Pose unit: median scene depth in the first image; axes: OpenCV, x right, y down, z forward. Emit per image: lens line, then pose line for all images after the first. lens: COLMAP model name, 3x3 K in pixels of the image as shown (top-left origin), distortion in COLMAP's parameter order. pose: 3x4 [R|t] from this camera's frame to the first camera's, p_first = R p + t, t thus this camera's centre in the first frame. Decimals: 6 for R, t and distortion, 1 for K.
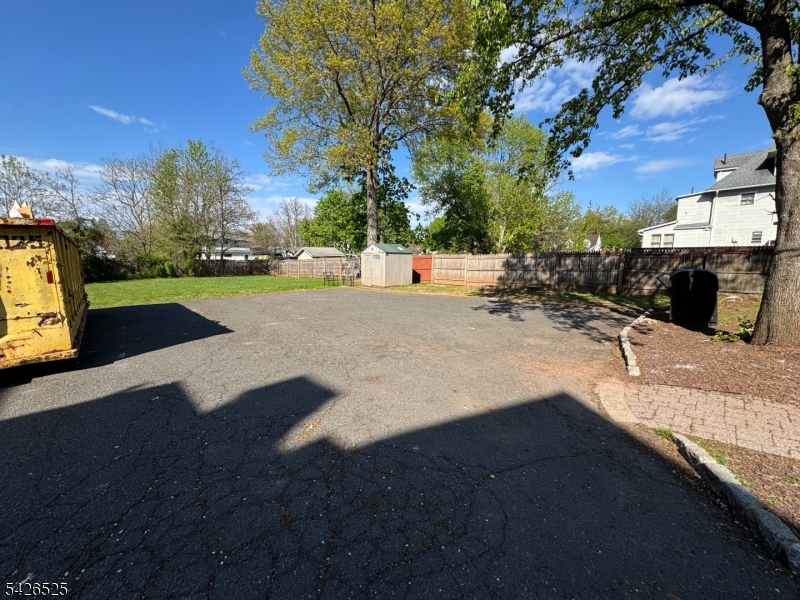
lens RADIAL K [[318.3, 0, 398.6], [0, 318.3, 300.0], [0, 0, 1]] dist [-0.000425, 0.000159]
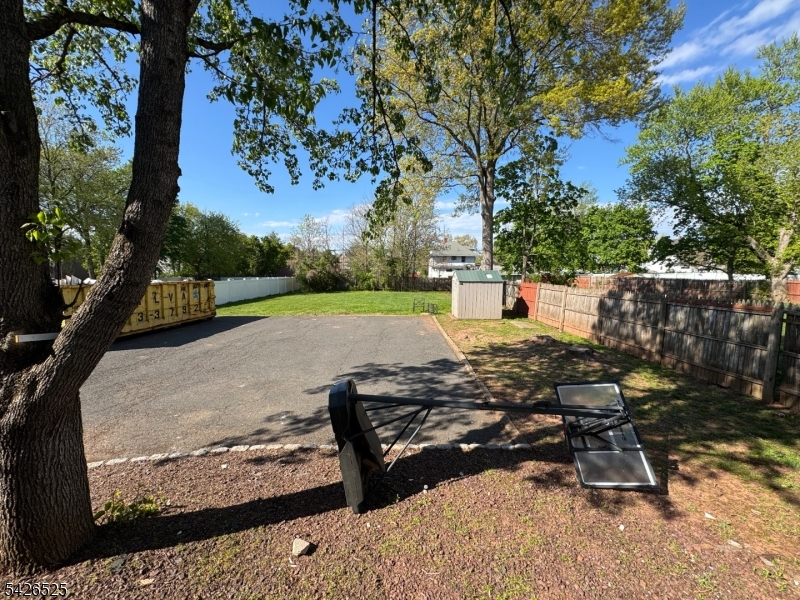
lens RADIAL K [[318.3, 0, 398.6], [0, 318.3, 300.0], [0, 0, 1]] dist [-0.000425, 0.000159]
pose [[0.705682, 0.073447, -0.704712, 0.531583], [-0.095794, 0.995370, 0.007814, -0.097307], [0.702023, 0.061993, 0.709451, 0.267814]]
